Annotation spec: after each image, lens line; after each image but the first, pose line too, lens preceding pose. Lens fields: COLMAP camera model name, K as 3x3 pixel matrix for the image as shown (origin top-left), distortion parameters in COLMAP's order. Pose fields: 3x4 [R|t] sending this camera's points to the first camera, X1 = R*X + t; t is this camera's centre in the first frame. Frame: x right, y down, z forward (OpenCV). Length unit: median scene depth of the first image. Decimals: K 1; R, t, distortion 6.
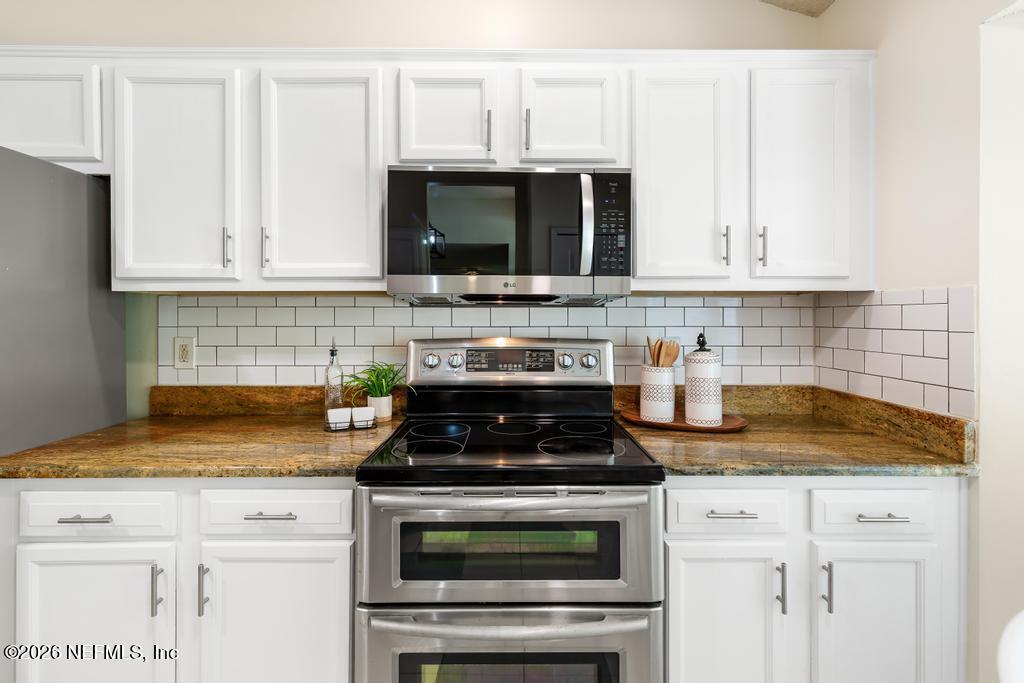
lens RADIAL K [[468.9, 0, 512.4], [0, 468.9, 319.5], [0, 0, 1]] dist [-0.001787, 0.000018]
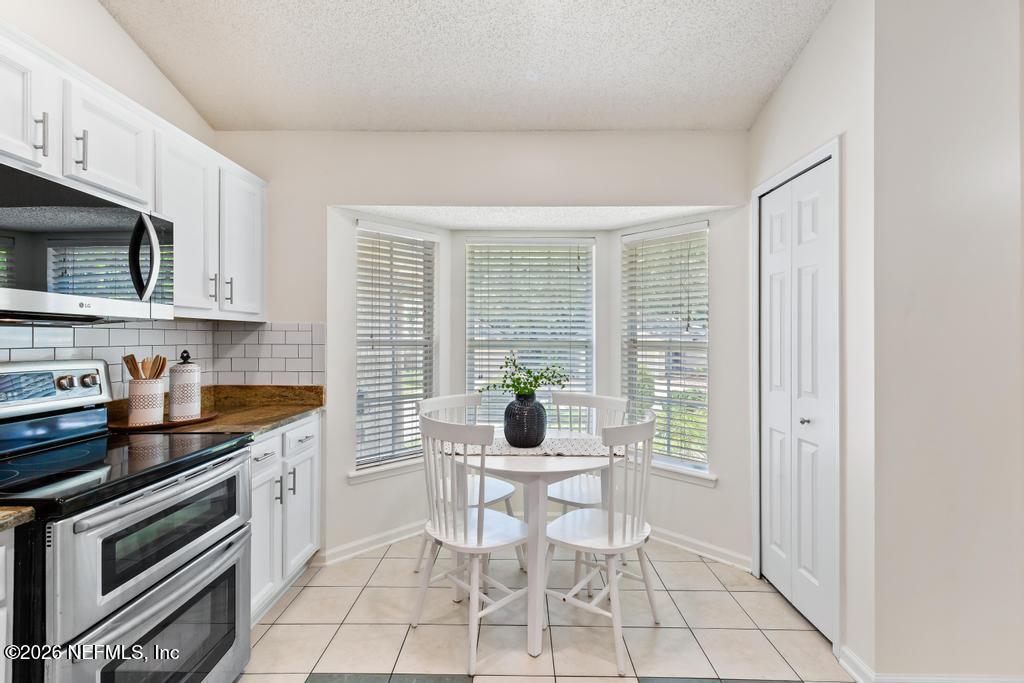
lens RADIAL K [[468.9, 0, 512.1], [0, 468.9, 338.4], [0, 0, 1]] dist [-0.001787, 0.000018]
pose [[0.019530, -0.002361, 0.999806, -0.925699], [0.004363, 0.999988, 0.002276, -0.002040], [-0.999800, 0.004318, 0.019540, 0.066610]]
